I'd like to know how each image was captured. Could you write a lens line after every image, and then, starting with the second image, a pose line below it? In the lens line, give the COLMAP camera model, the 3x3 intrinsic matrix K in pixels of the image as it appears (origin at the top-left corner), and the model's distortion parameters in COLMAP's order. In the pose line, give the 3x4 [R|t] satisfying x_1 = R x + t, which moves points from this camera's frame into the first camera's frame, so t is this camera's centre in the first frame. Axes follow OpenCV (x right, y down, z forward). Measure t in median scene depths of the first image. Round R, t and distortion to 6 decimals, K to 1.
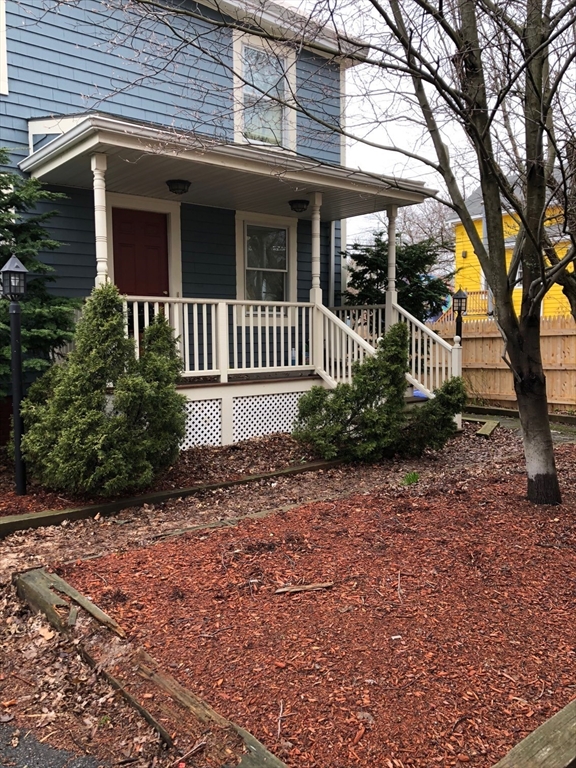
lens RADIAL K [[632.4, 0, 288.0], [0, 632.4, 384.0], [0, 0, 1]] dist [0.058154, -0.003244]
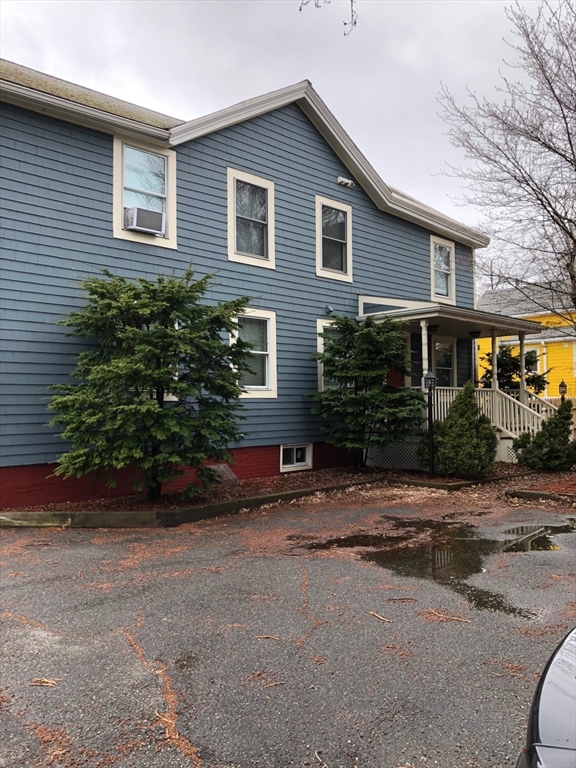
lens RADIAL K [[632.4, 0, 288.0], [0, 632.4, 384.0], [0, 0, 1]] dist [0.058154, -0.003244]
pose [[0.996194, 0.006853, 0.086891, -0.725333], [0.003156, 0.993416, -0.114523, 0.064924], [-0.087104, 0.114361, 0.989613, -0.761819]]
